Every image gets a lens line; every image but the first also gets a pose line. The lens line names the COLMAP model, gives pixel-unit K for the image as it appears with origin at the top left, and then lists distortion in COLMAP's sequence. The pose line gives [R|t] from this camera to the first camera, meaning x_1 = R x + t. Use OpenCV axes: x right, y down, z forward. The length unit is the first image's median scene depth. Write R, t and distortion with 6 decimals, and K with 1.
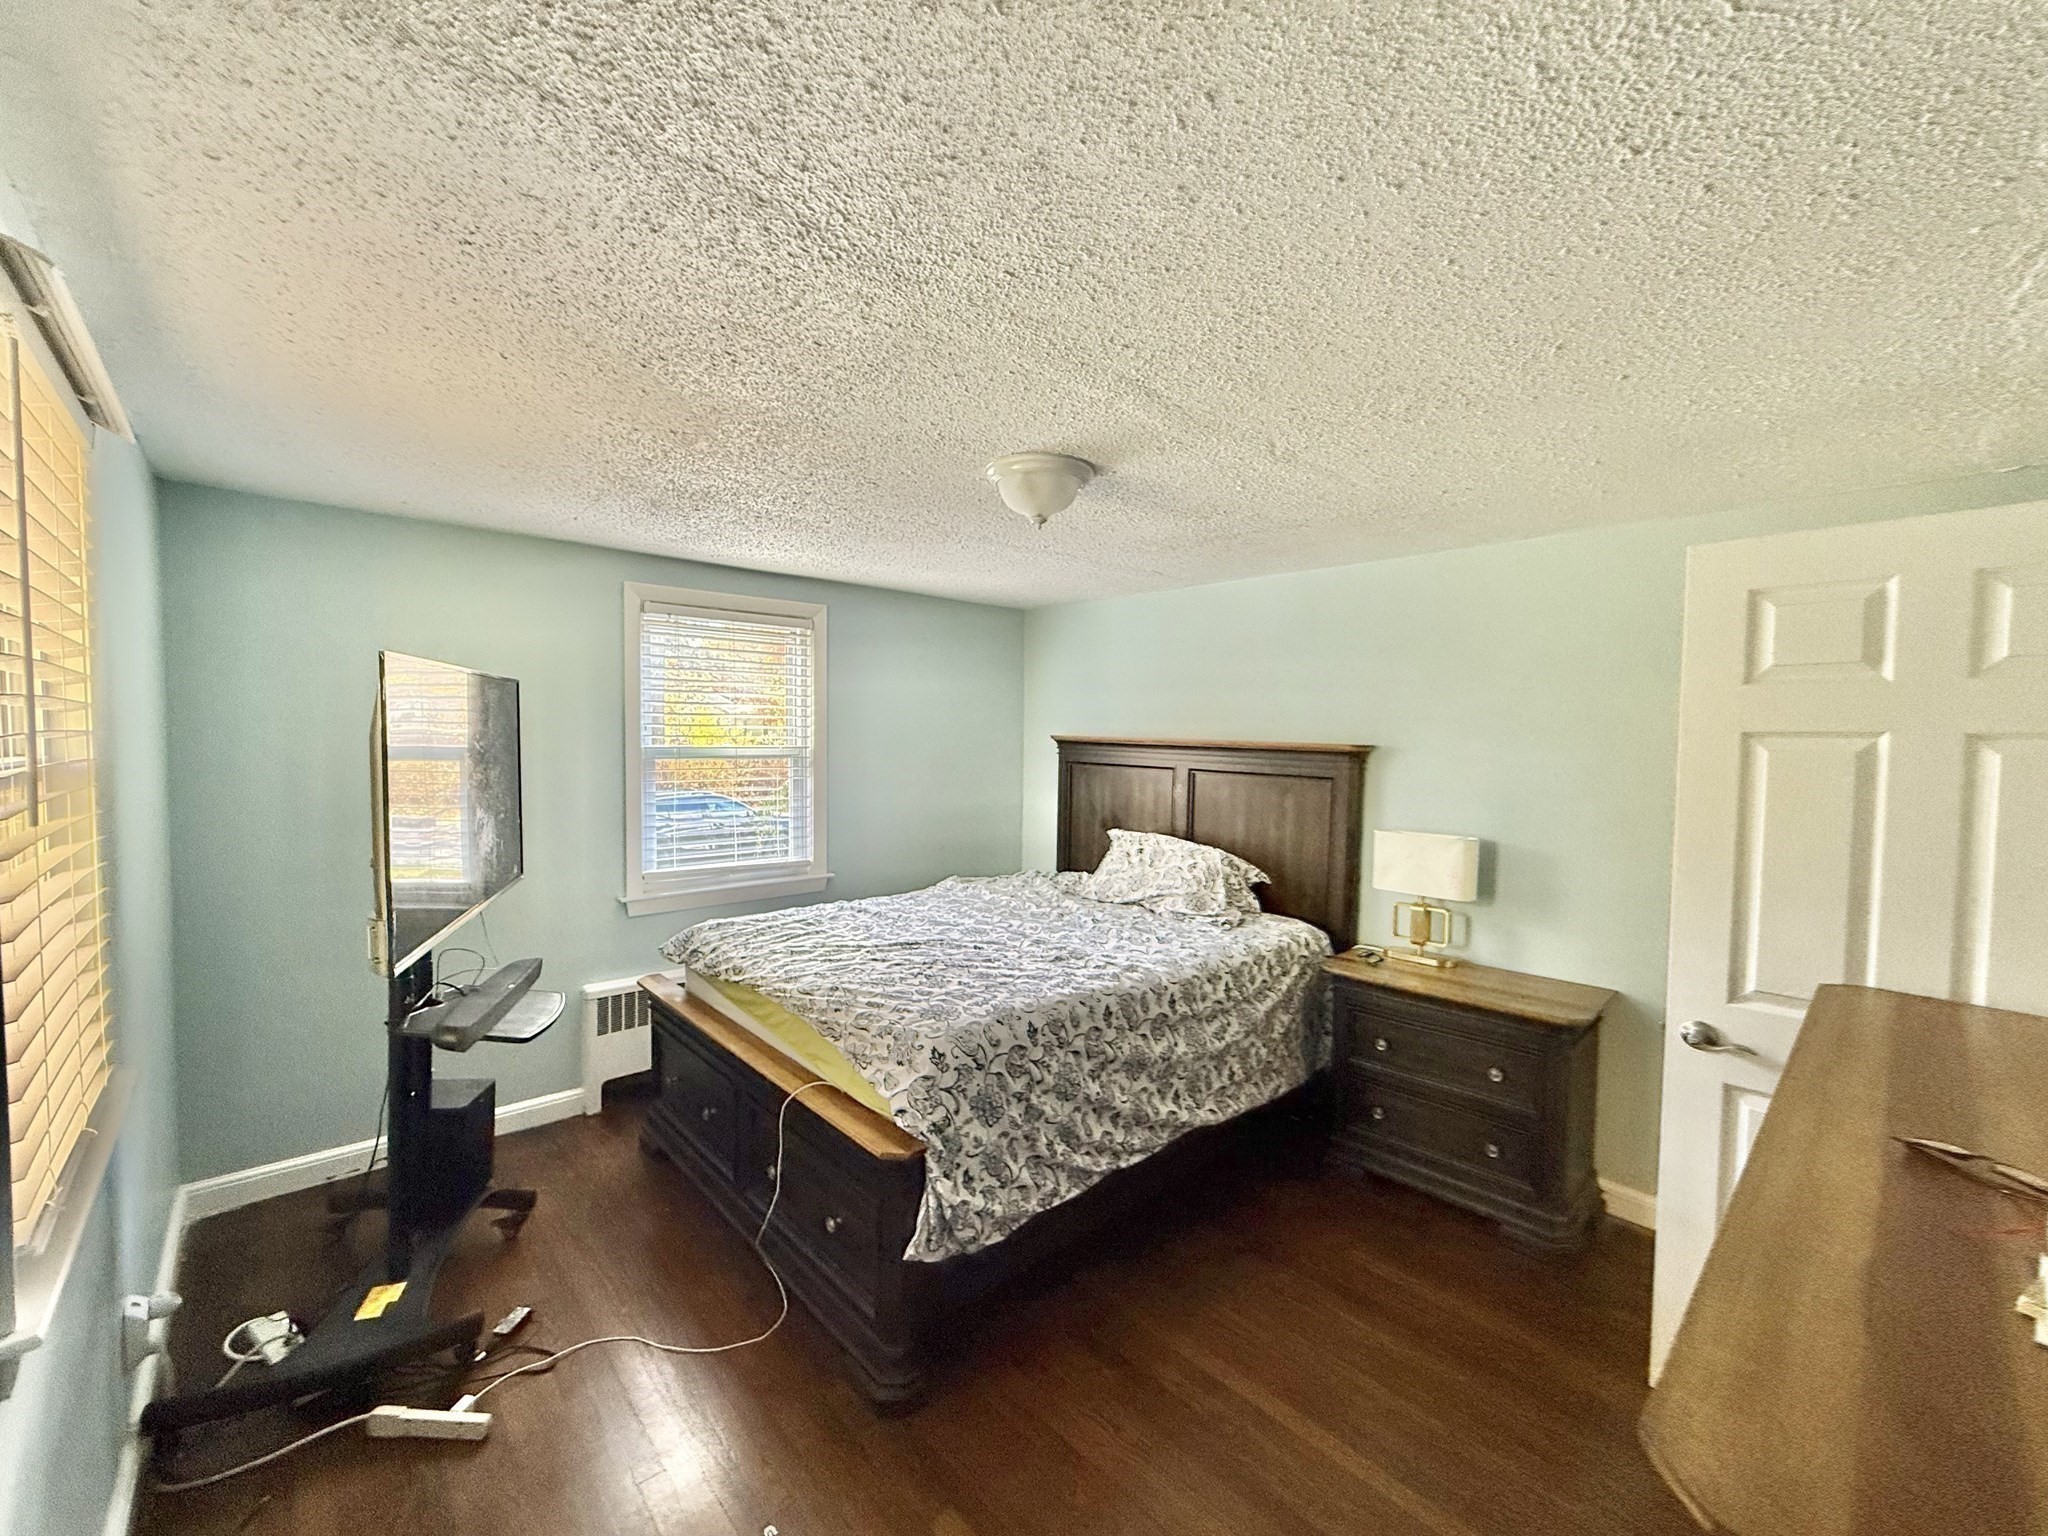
lens RADIAL K [[817.8, 0, 1016.8], [0, 817.8, 768.7], [0, 0, 1]] dist [-0.001705, 0.000154]
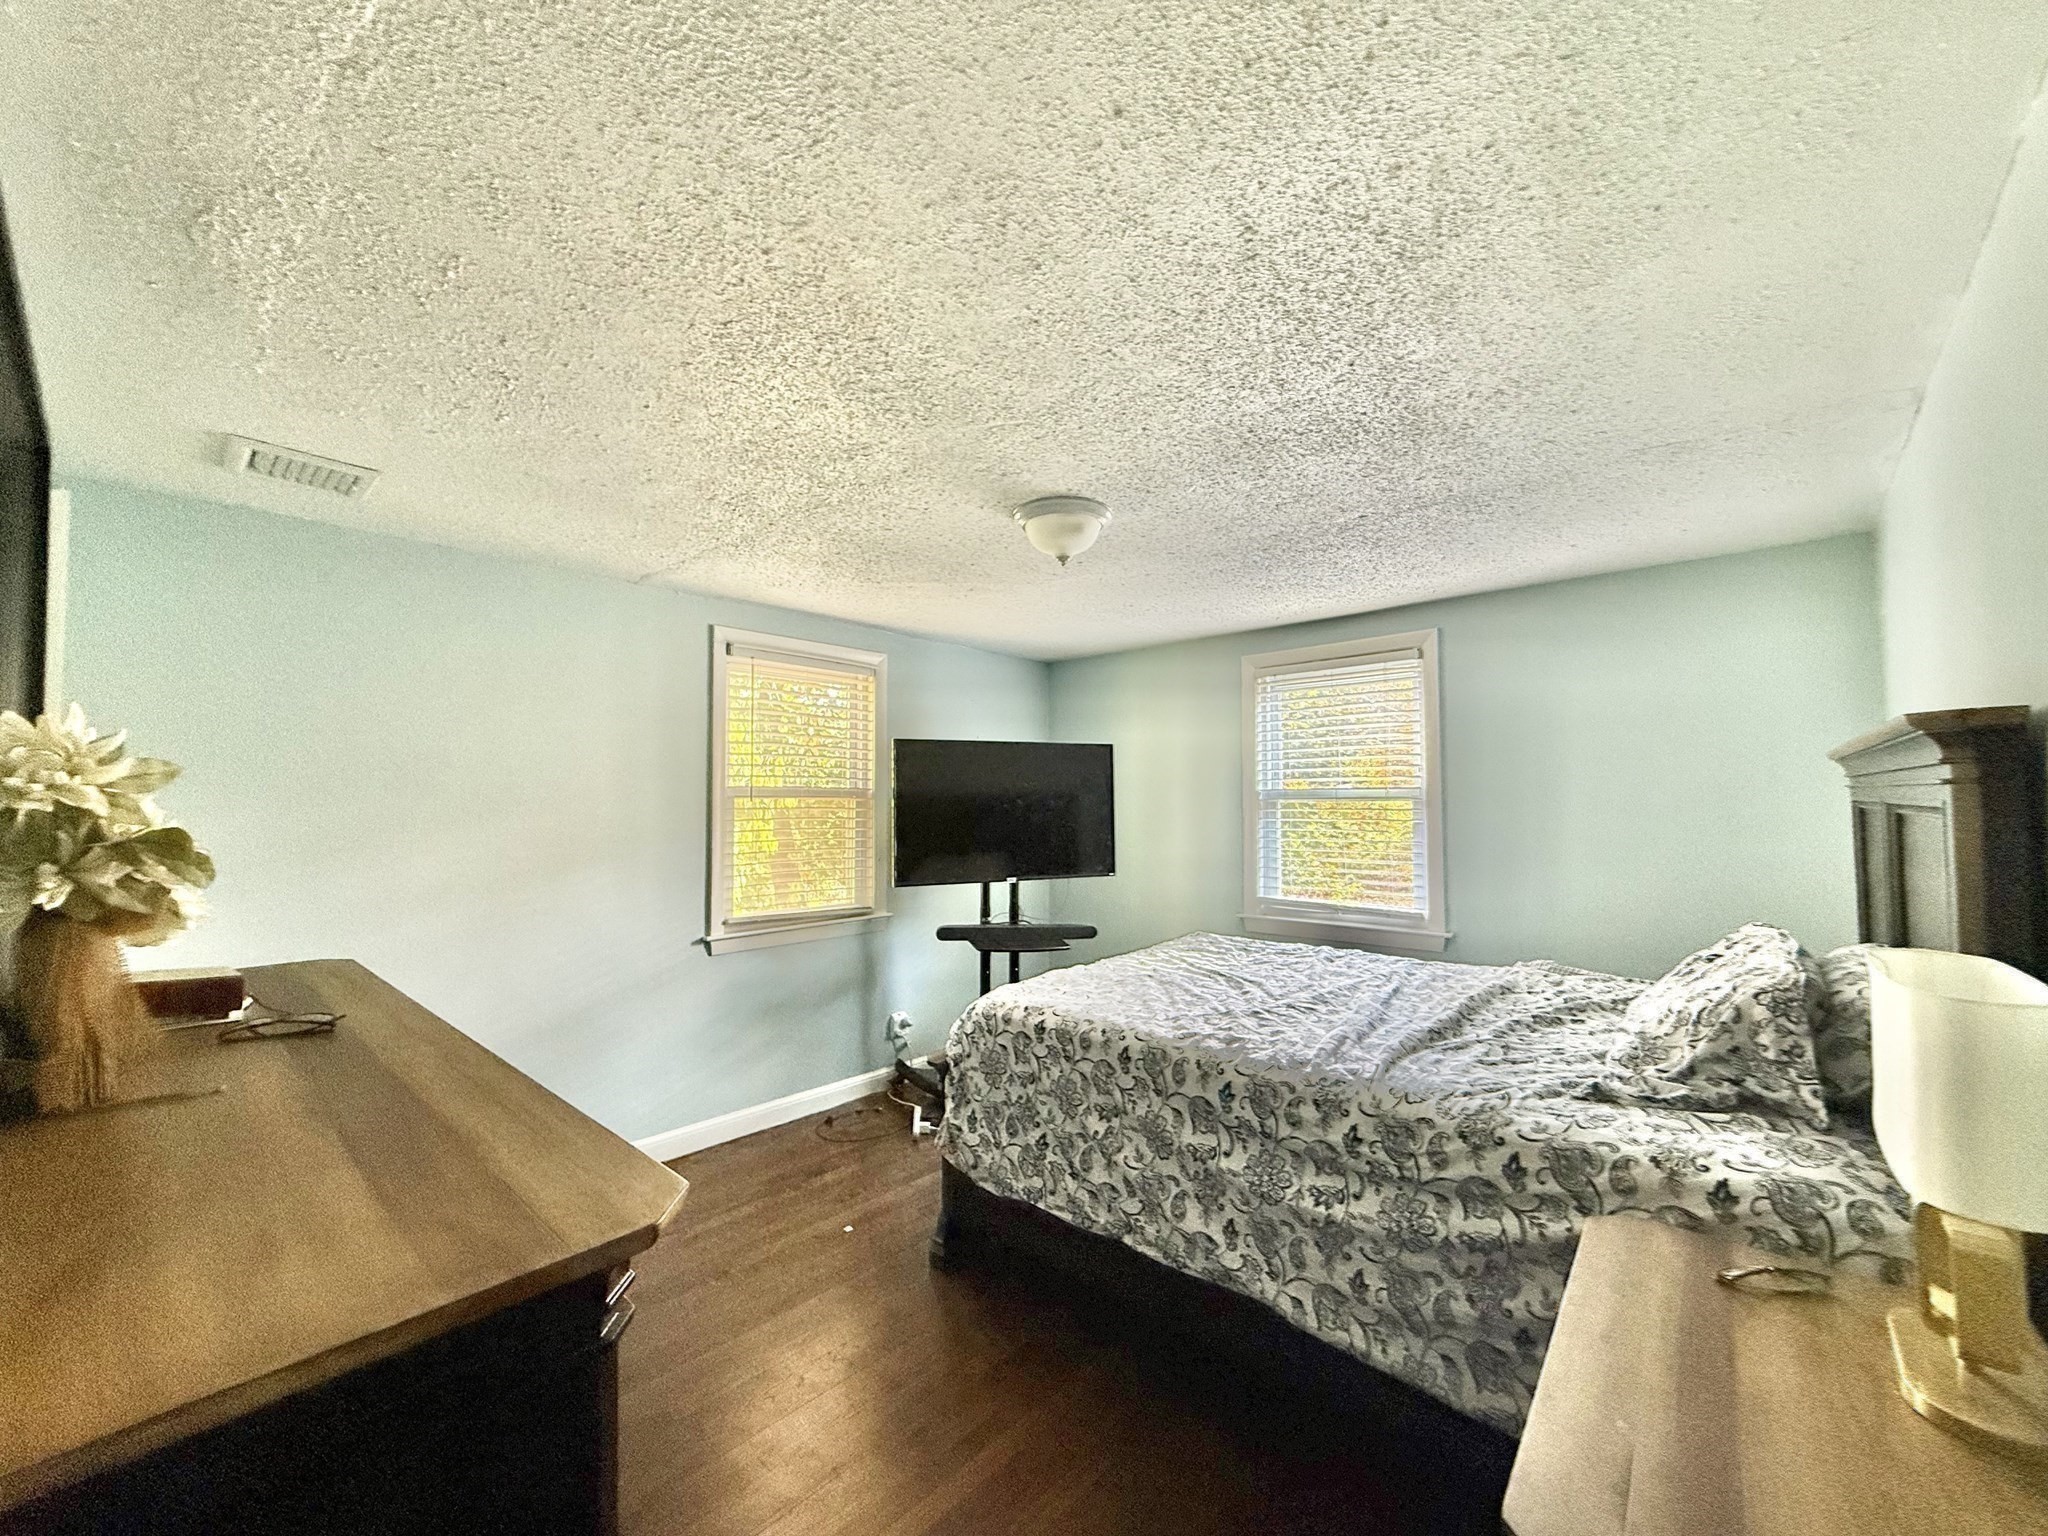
lens RADIAL K [[817.8, 0, 1016.8], [0, 817.8, 768.7], [0, 0, 1]] dist [-0.001705, 0.000154]
pose [[0.087238, -0.058305, -0.994480, 0.934232], [-0.035463, 0.997471, -0.061591, 0.040130], [0.995556, 0.040641, 0.084949, 0.729447]]
